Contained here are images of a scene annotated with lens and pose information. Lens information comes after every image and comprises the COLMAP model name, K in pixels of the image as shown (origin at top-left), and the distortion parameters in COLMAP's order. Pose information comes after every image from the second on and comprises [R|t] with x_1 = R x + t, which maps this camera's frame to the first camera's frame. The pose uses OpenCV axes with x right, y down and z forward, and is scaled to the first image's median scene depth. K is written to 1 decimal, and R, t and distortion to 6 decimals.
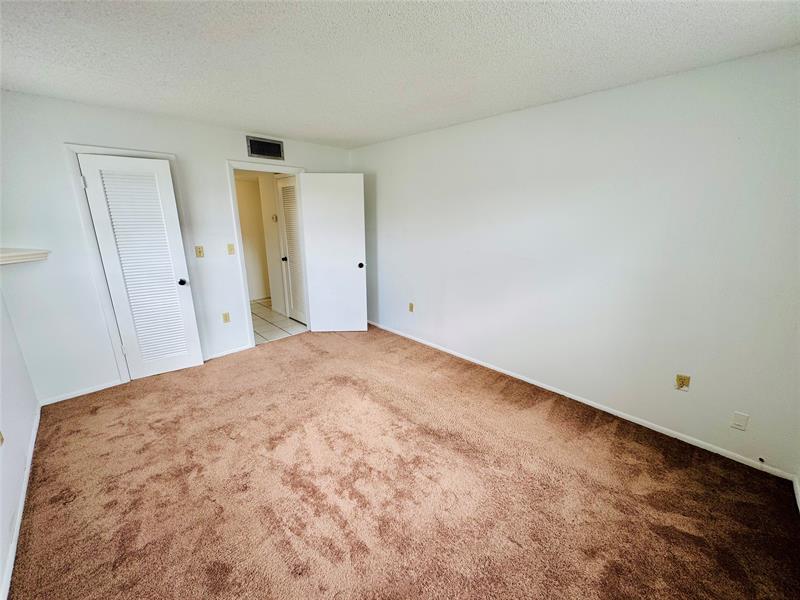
lens RADIAL K [[320.2, 0, 398.7], [0, 320.2, 301.6], [0, 0, 1]] dist [-0.000700, 0.000455]
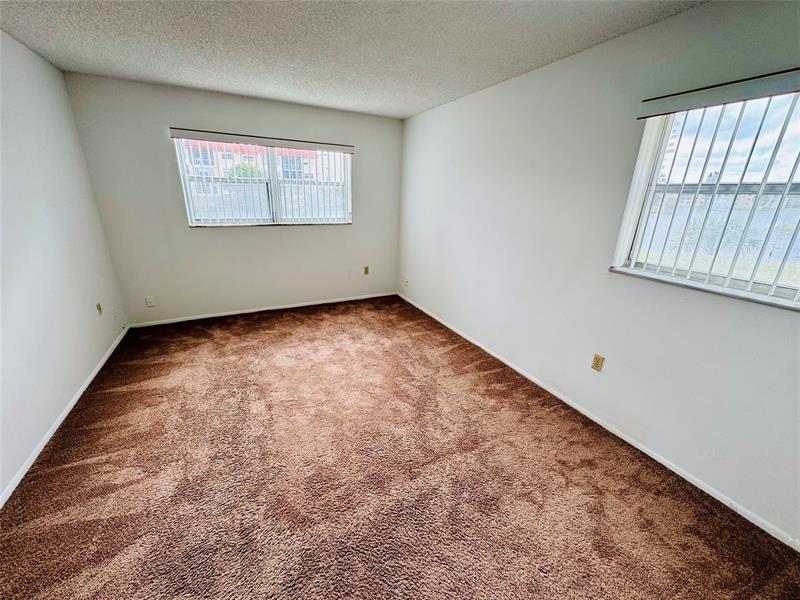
lens RADIAL K [[320.2, 0, 398.7], [0, 320.2, 301.6], [0, 0, 1]] dist [-0.000700, 0.000455]
pose [[-0.951550, -0.124925, 0.280974, -0.647802], [0.053450, 0.832646, 0.551220, -0.437702], [-0.302813, 0.539531, -0.785628, 1.698098]]
